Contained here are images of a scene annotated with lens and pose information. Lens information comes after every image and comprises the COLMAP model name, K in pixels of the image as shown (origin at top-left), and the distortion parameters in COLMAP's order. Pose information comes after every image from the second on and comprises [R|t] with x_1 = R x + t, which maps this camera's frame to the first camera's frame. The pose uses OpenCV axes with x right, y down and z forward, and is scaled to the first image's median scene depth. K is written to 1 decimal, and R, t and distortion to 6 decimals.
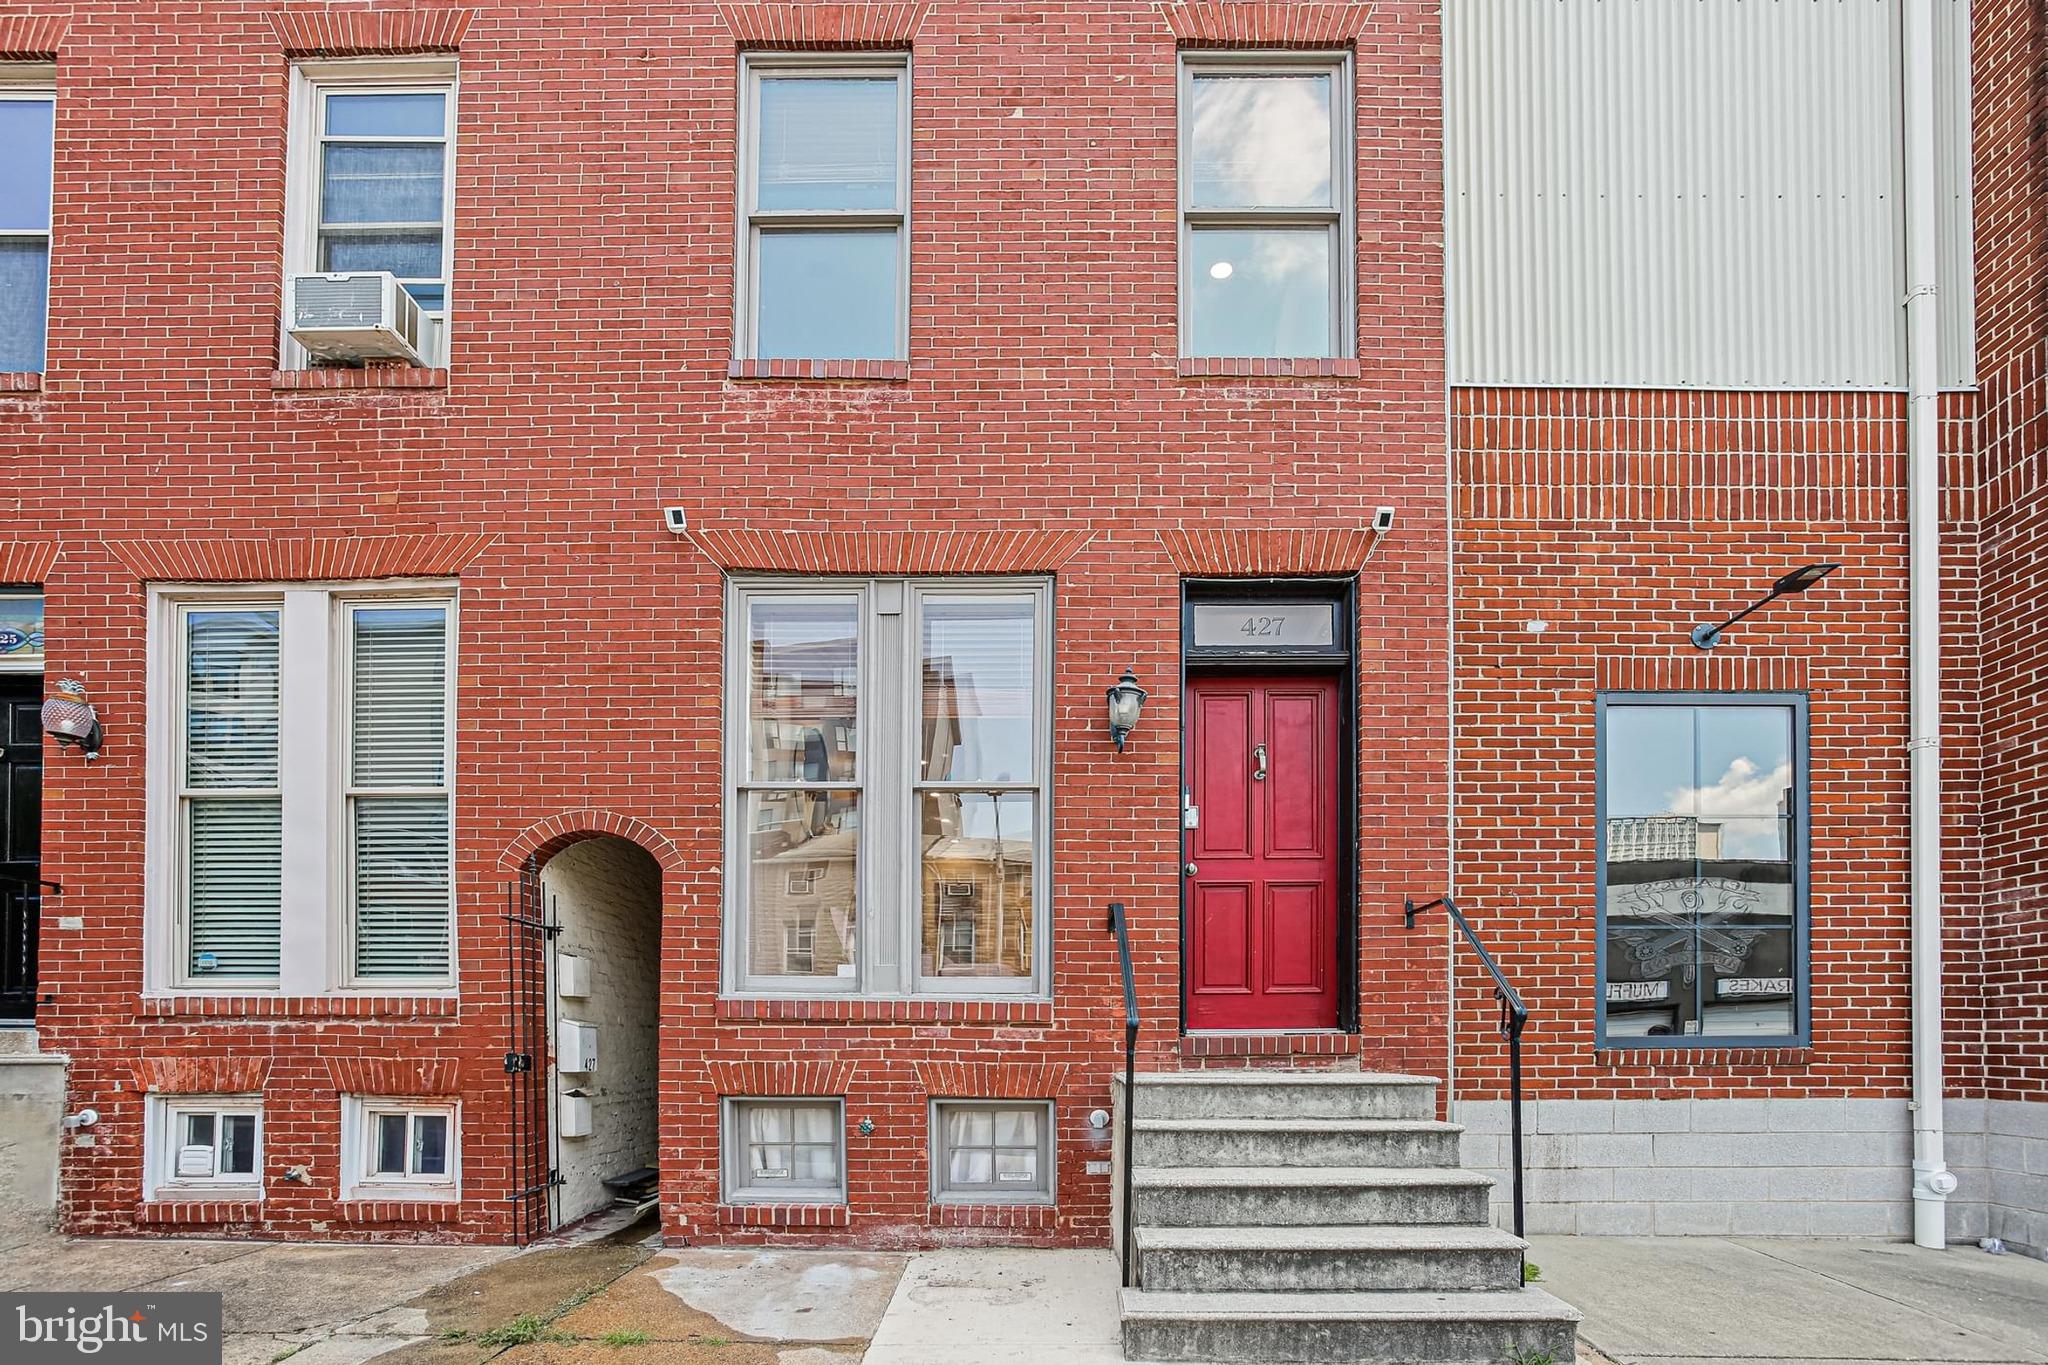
lens RADIAL K [[1077.5, 0, 995.1], [0, 1077.5, 753.8], [0, 0, 1]] dist [-0.047611, 0.034648]
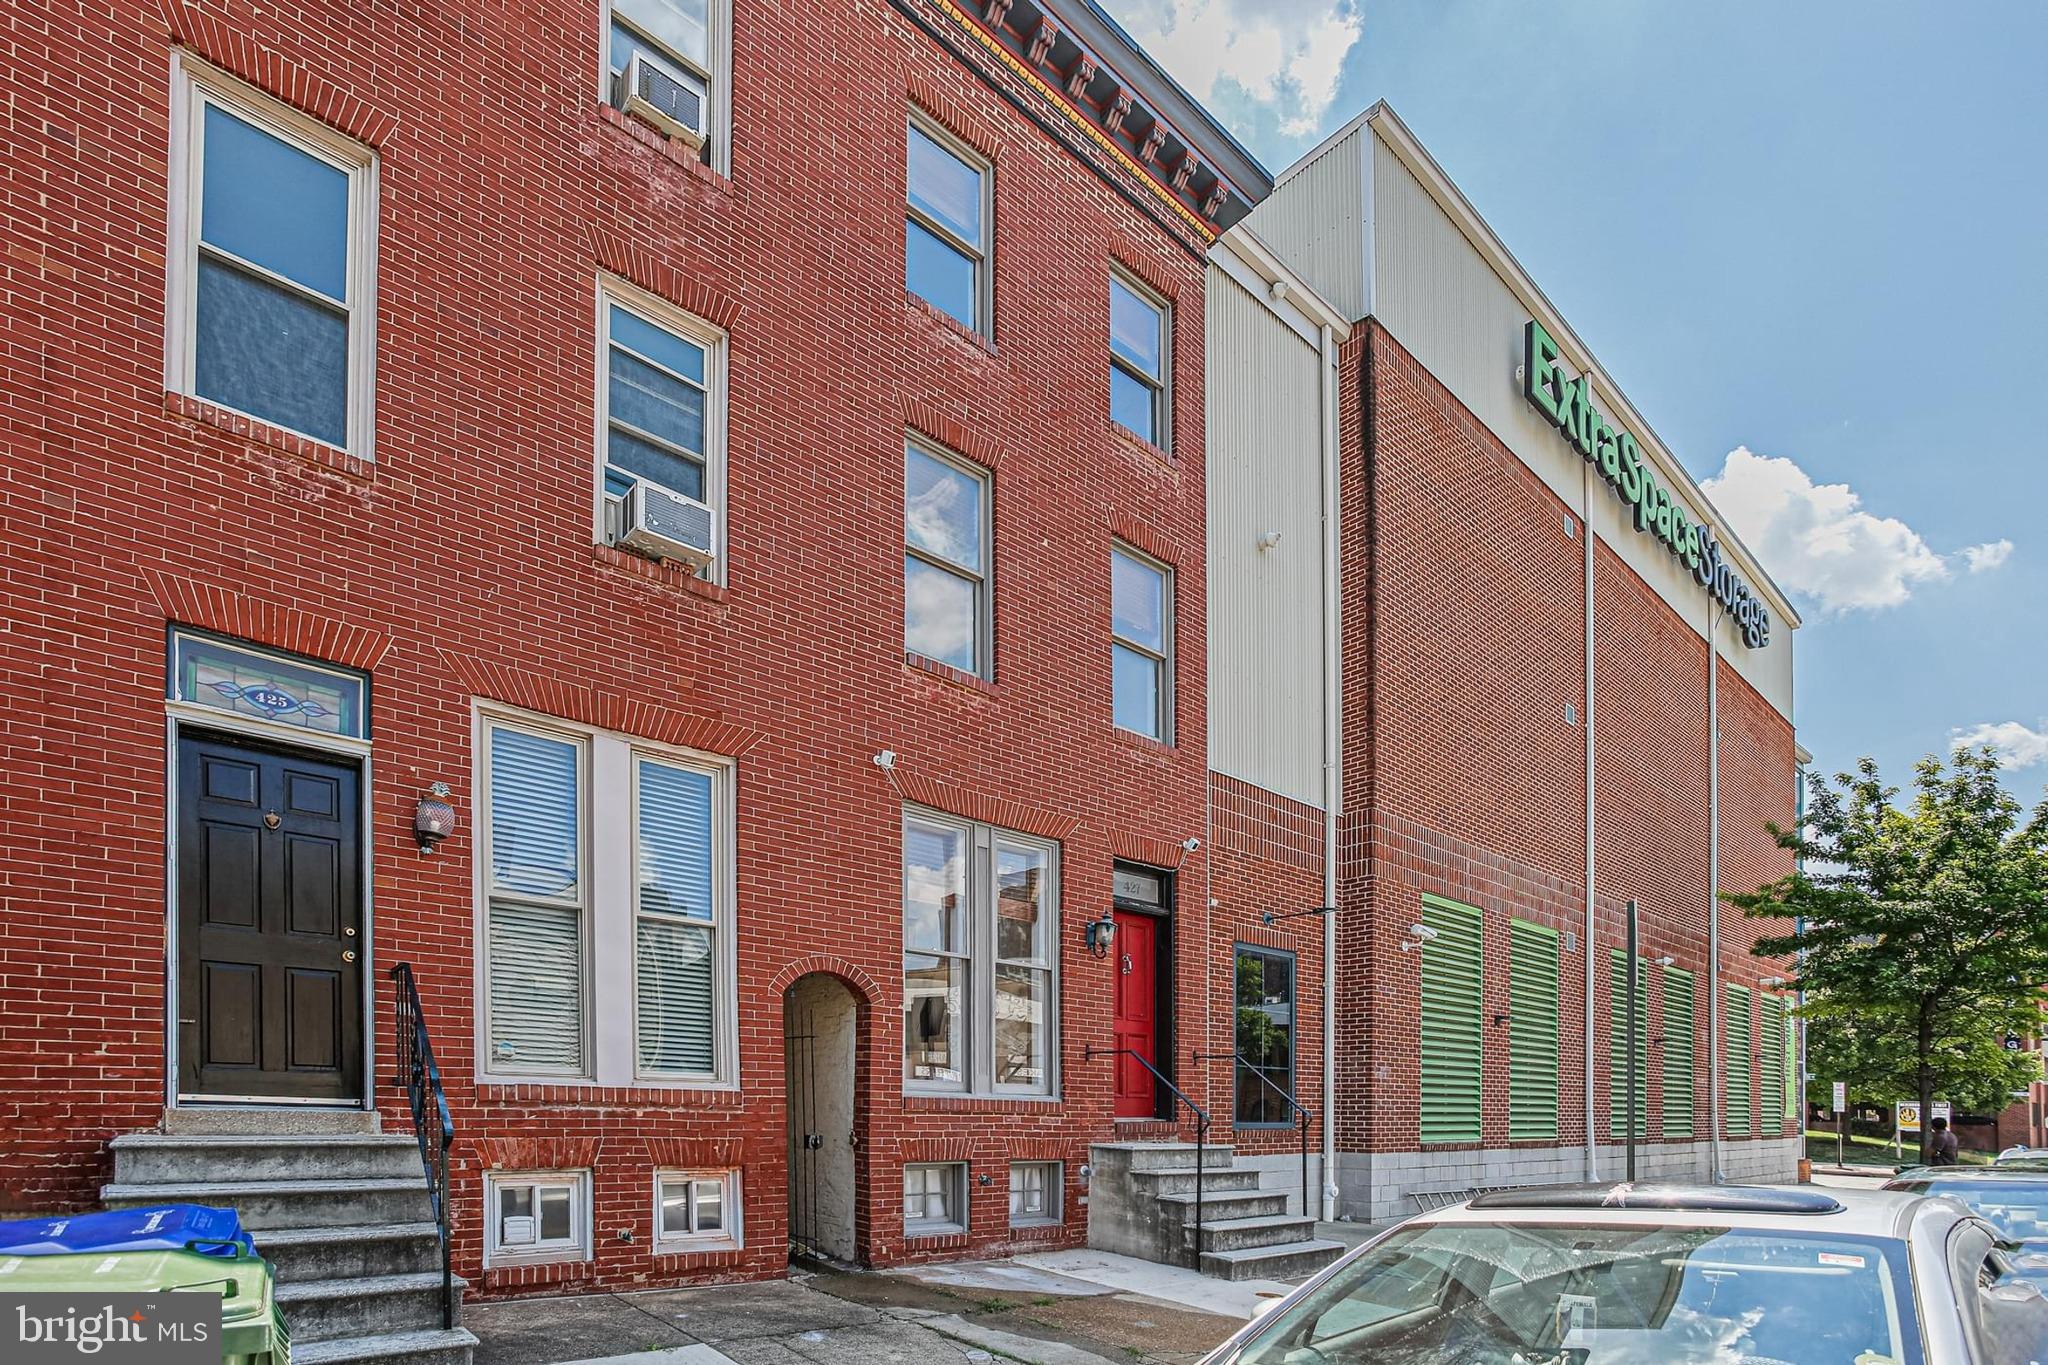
lens RADIAL K [[999.2, 0, 1019.8], [0, 999.2, 668.2], [0, 0, 1]] dist [-0.048109, 0.030018]
pose [[0.740543, 0.283288, 0.609380, -1.164728], [-0.190211, 0.958082, -0.214240, -0.085242], [-0.644527, 0.042743, 0.763386, -0.214875]]
